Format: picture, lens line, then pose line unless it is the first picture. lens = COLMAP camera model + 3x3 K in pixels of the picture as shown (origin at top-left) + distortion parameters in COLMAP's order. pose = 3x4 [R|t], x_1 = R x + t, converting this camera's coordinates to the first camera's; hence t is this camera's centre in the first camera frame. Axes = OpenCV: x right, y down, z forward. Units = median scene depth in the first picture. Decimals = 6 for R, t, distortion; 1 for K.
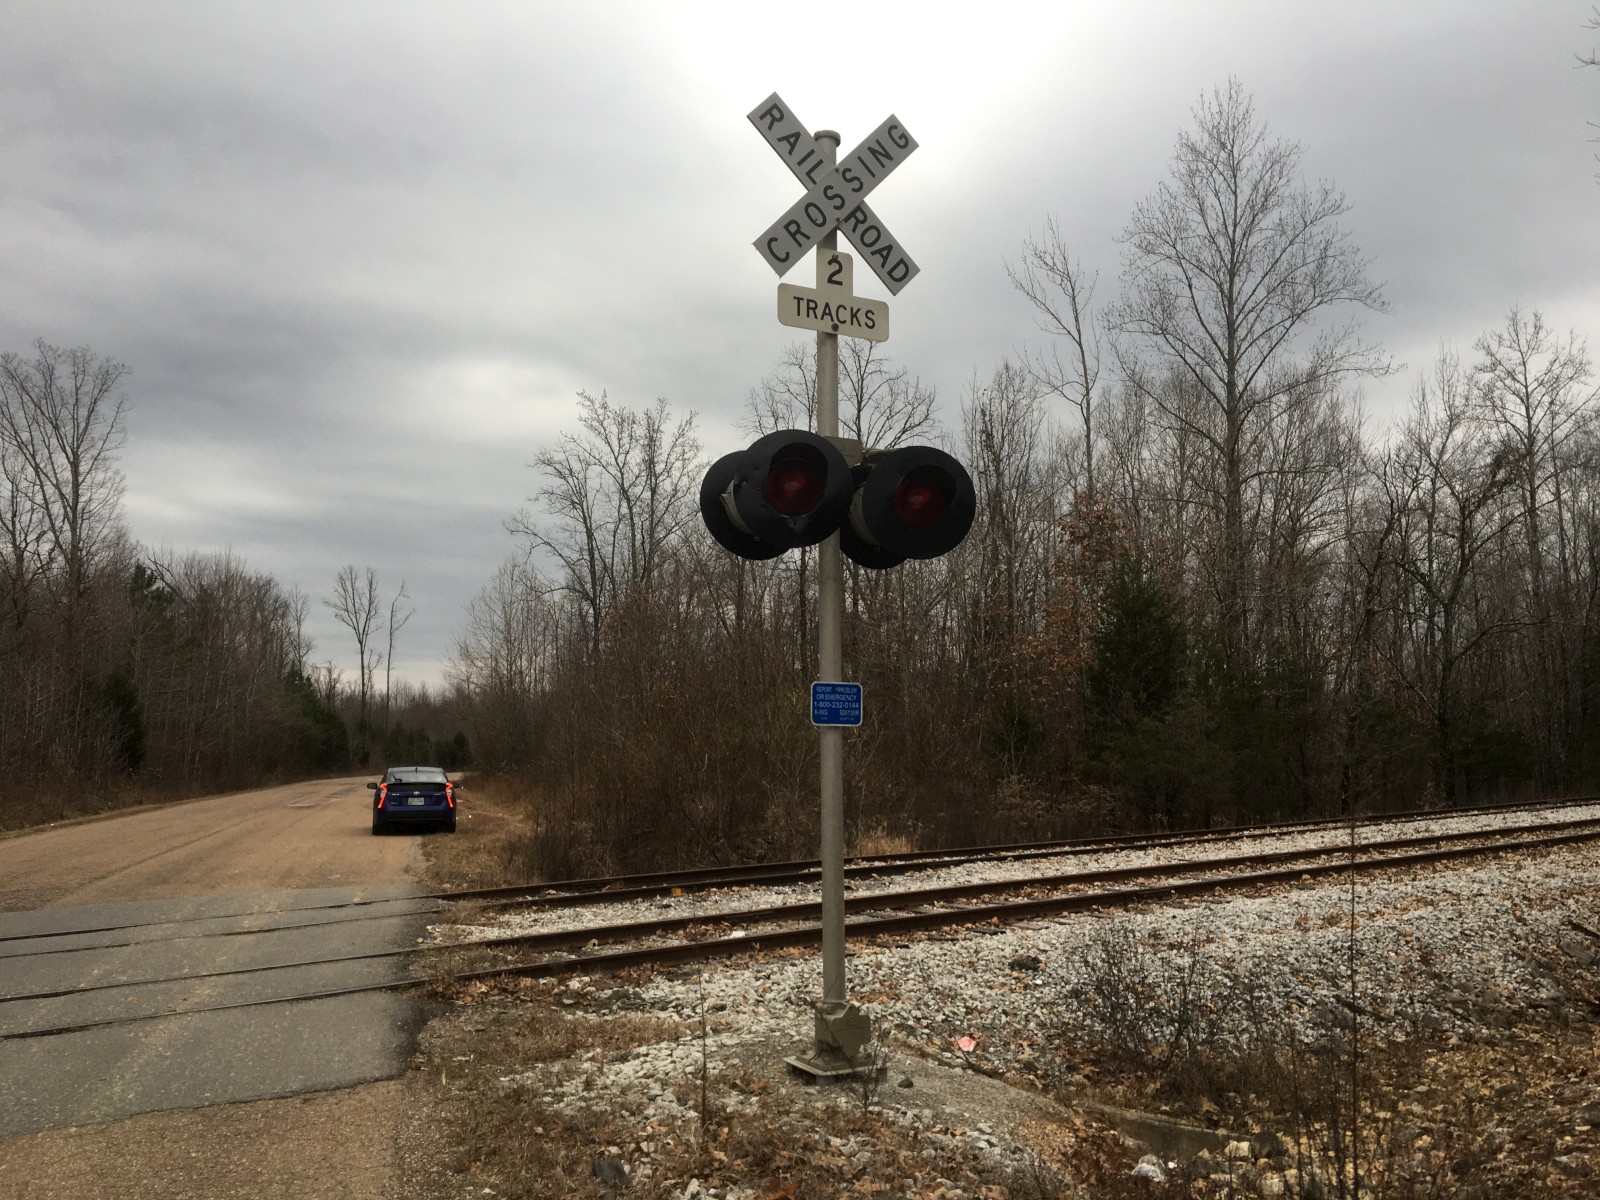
lens RADIAL K [[1322.8, 0, 788.4], [0, 1322.8, 596.8], [0, 0, 1]] dist [0.097257, -0.173562]
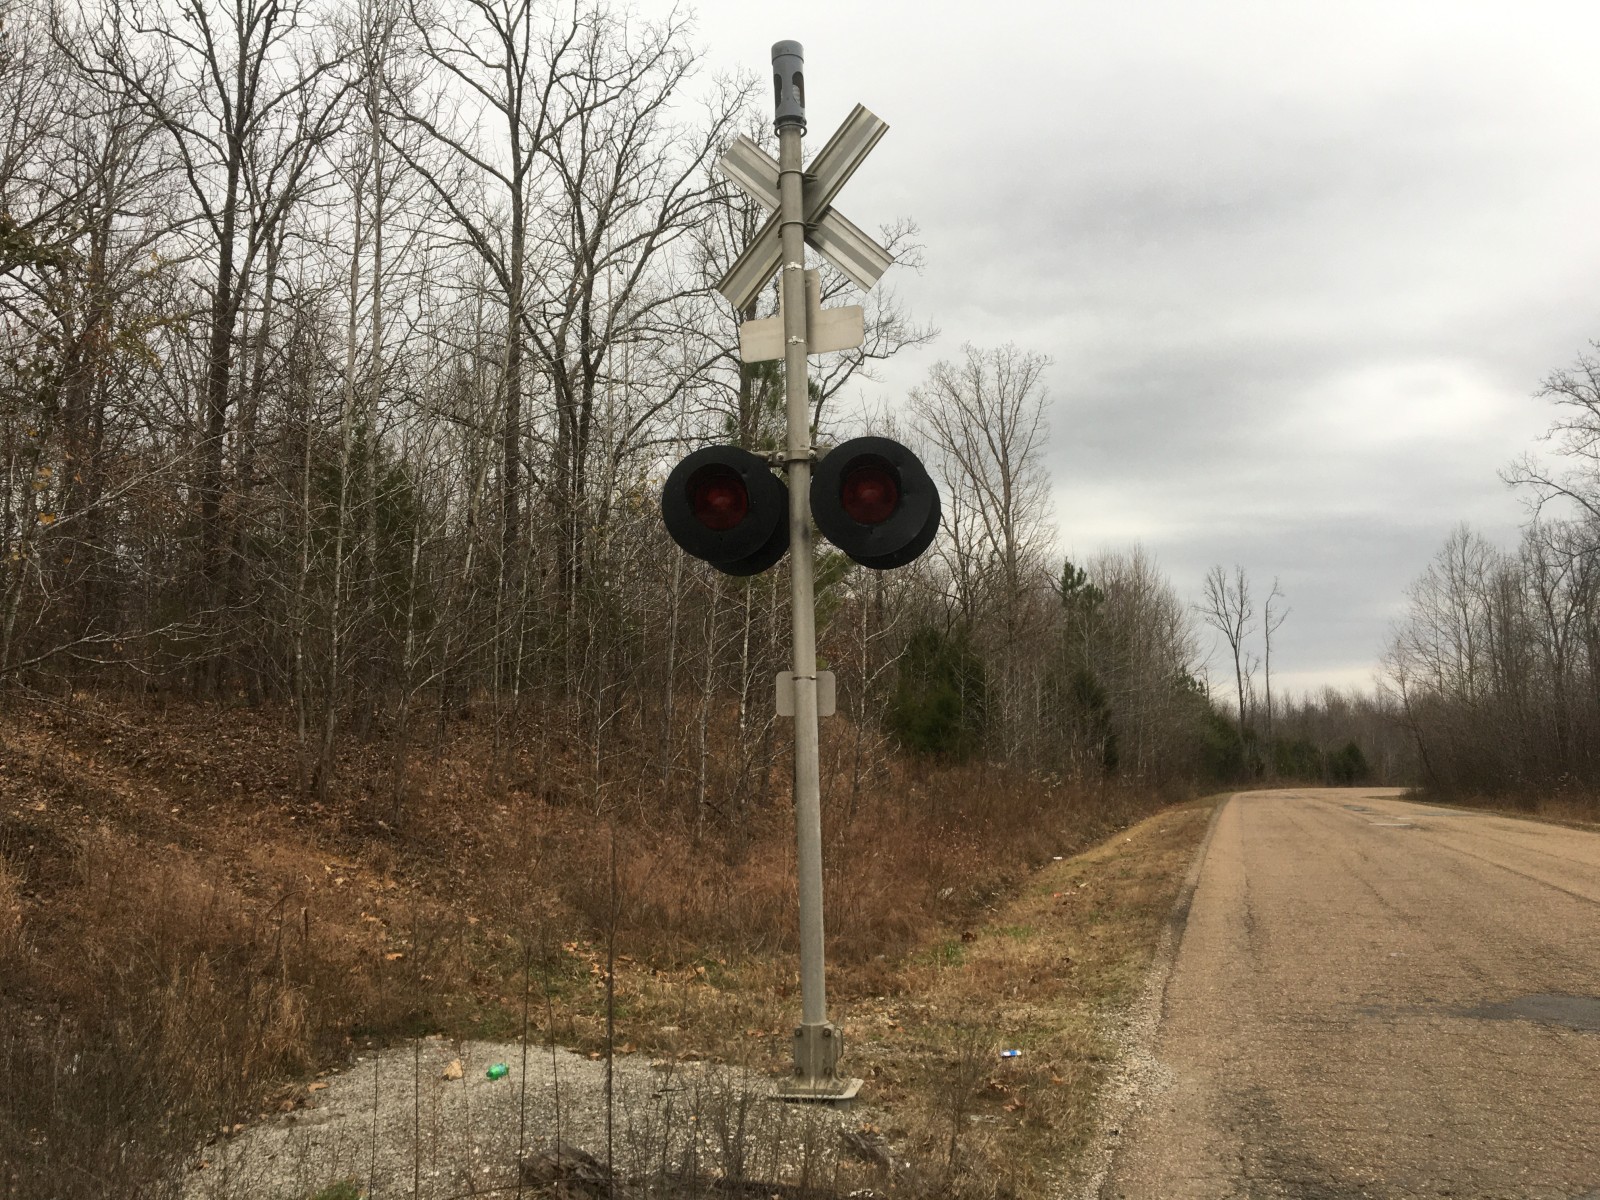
lens RADIAL K [[1342.2, 0, 800.0], [0, 1342.2, 600.0], [0, 0, 1]] dist [0.092114, -0.178912]
pose [[0.833029, -0.060504, -0.549910, -0.260661], [0.057350, 0.998091, -0.022939, 0.030315], [0.550248, -0.012428, 0.834909, 0.197891]]
